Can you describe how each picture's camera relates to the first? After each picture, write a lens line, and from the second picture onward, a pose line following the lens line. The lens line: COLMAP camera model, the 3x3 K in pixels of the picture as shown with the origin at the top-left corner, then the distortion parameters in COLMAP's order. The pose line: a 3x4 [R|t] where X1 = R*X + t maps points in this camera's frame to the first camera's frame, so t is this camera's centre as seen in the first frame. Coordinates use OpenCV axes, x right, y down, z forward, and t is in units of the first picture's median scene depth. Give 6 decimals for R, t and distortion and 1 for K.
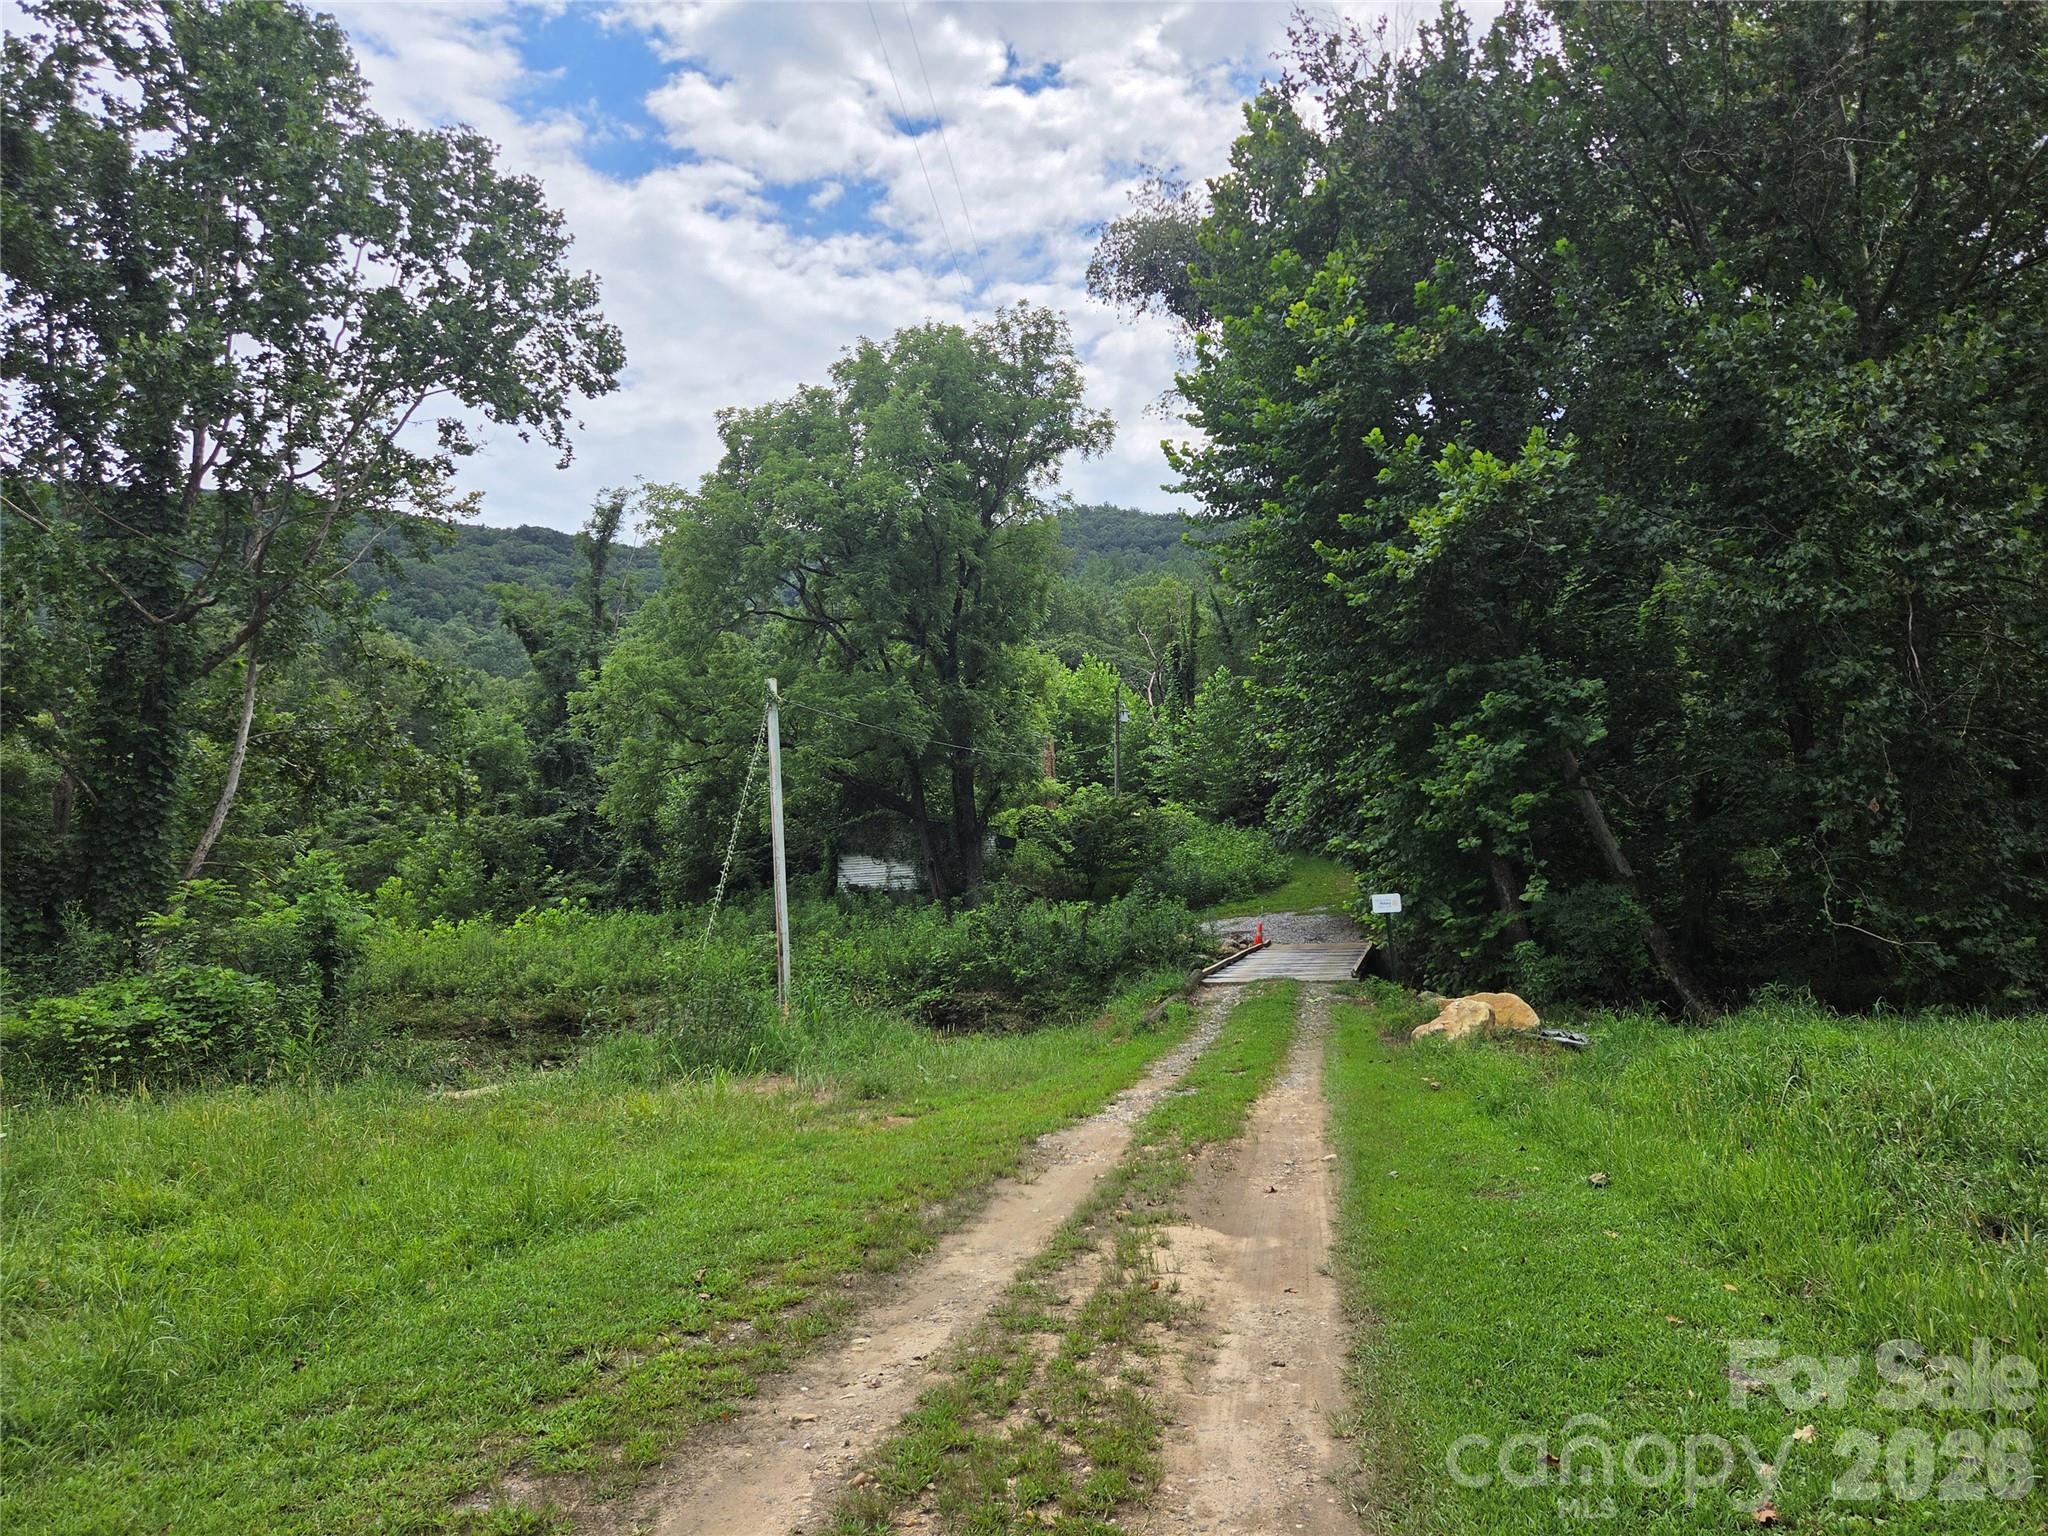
lens RADIAL K [[1378.0, 0, 1015.9], [0, 1378.0, 716.0], [0, 0, 1]] dist [0.084350, -0.071286]
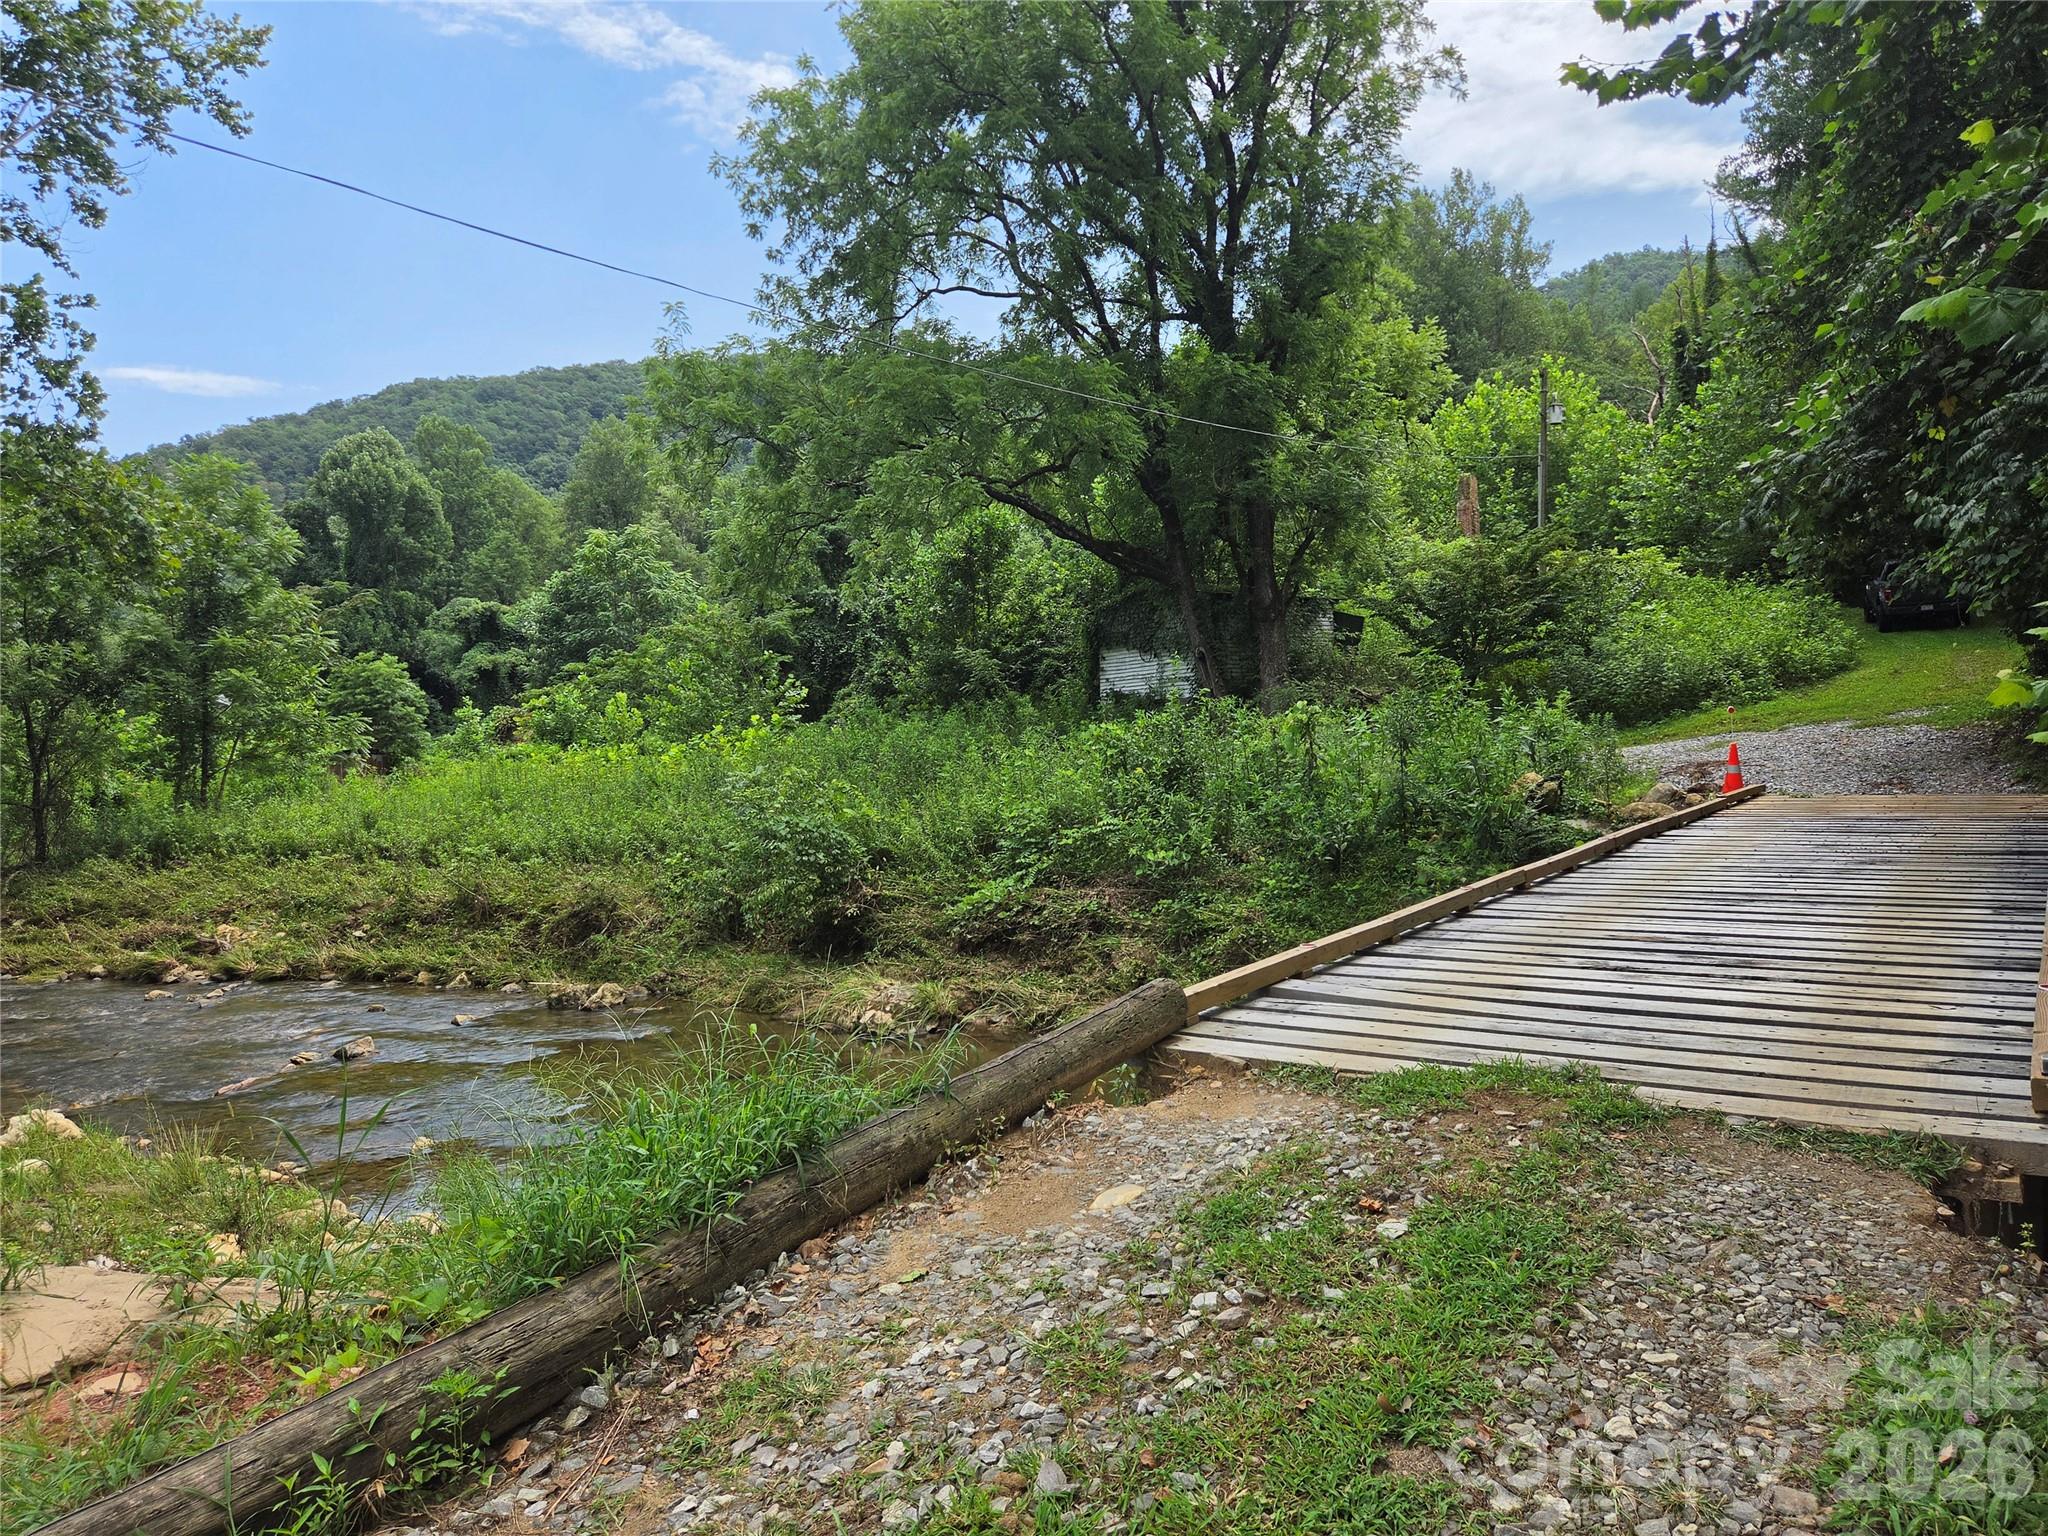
lens RADIAL K [[1378.0, 0, 1015.9], [0, 1378.0, 716.0], [0, 0, 1]] dist [0.084350, -0.071286]
pose [[0.933967, -0.013129, -0.357119, 0.082270], [0.059000, 0.991276, 0.117859, 0.051104], [0.352456, -0.131146, 0.926593, 0.350054]]
